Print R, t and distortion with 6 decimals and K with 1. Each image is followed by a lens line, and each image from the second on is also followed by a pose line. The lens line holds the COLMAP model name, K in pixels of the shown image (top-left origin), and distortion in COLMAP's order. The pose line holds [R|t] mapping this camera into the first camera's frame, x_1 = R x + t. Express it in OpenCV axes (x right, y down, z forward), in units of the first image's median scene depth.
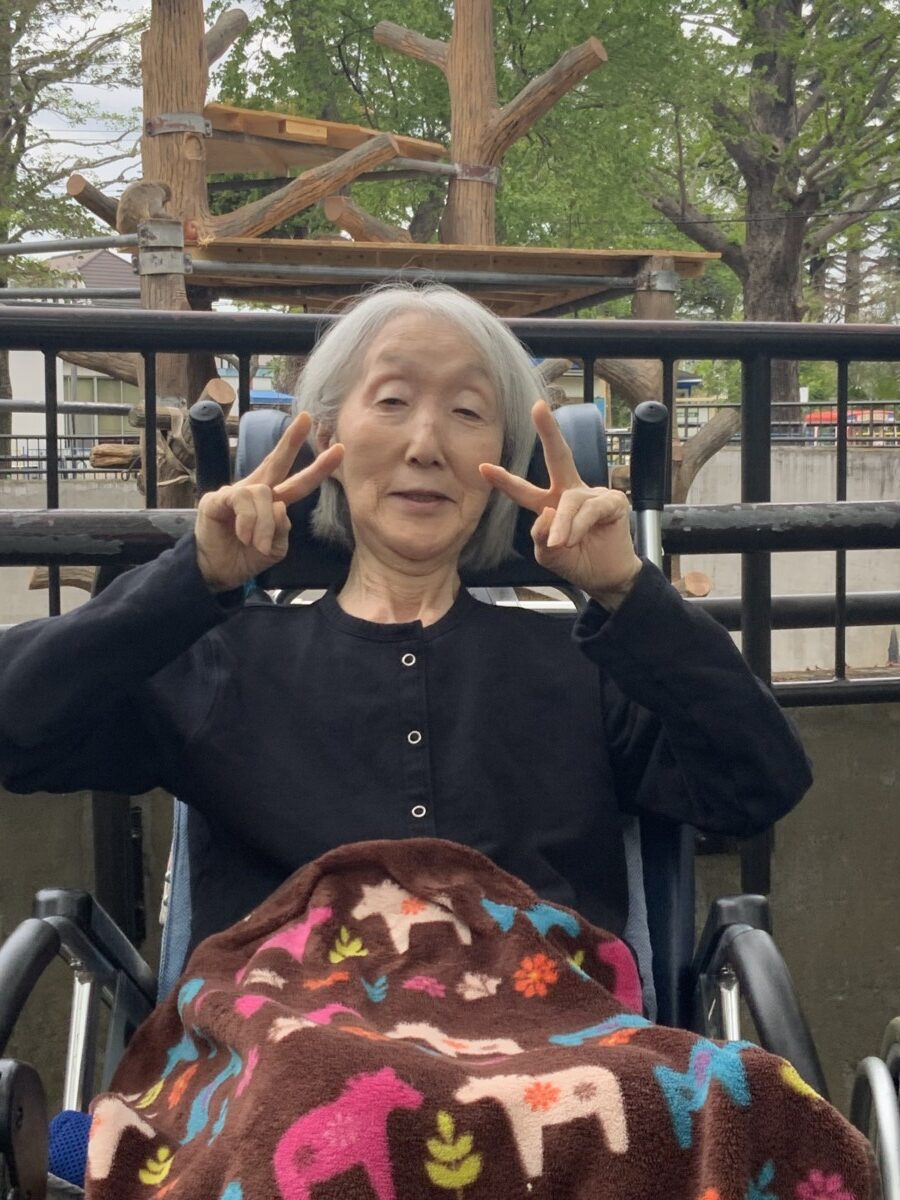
lens RADIAL K [[1948.7, 0, 453.1], [0, 1948.7, 597.7], [0, 0, 1]] dist [0.018318, 0.000000]
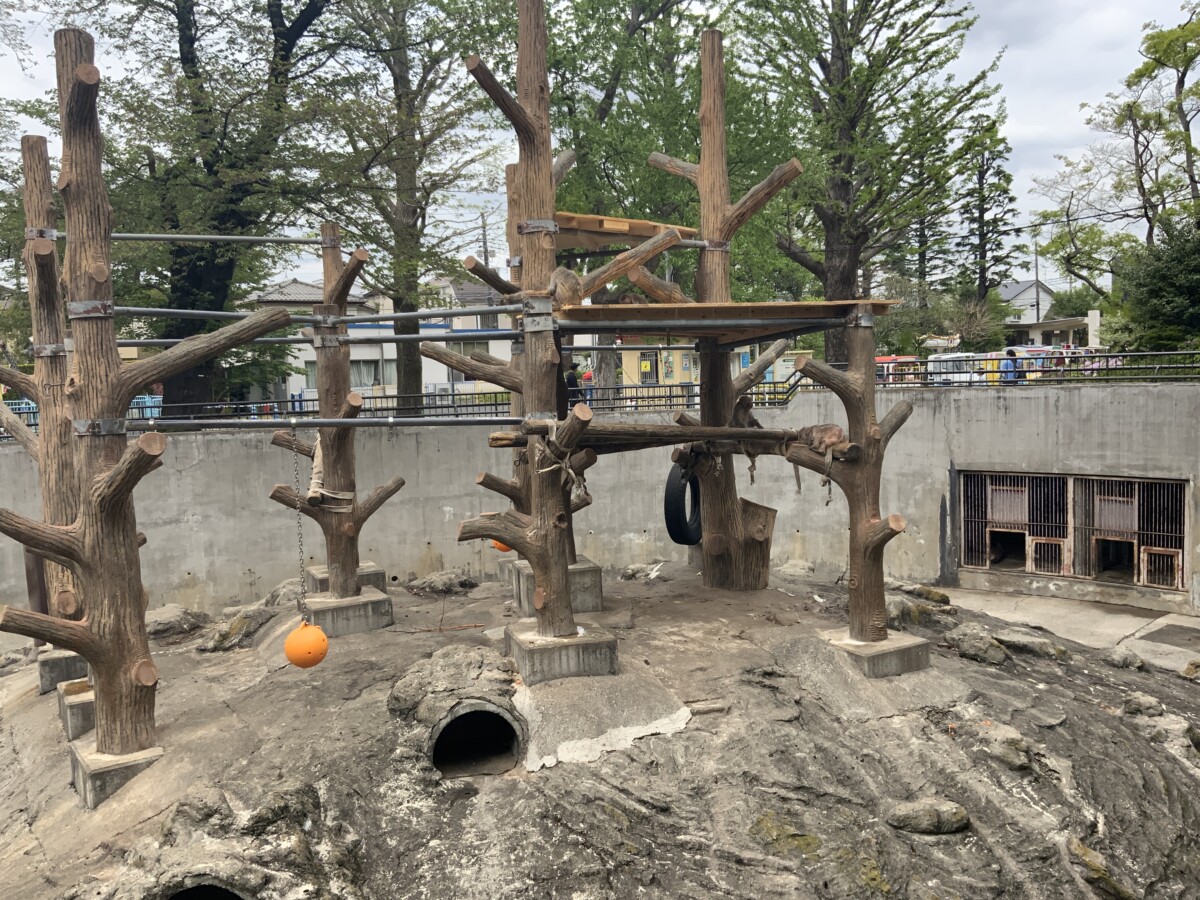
lens RADIAL K [[1013.5, 0, 594.9], [0, 1013.5, 454.5], [0, 0, 1]] dist [0.018898, 0.000359]
pose [[0.998371, -0.027035, -0.050245, -0.052447], [0.027596, 0.999564, 0.010510, -0.058924], [0.049939, -0.011880, 0.998682, 0.164885]]
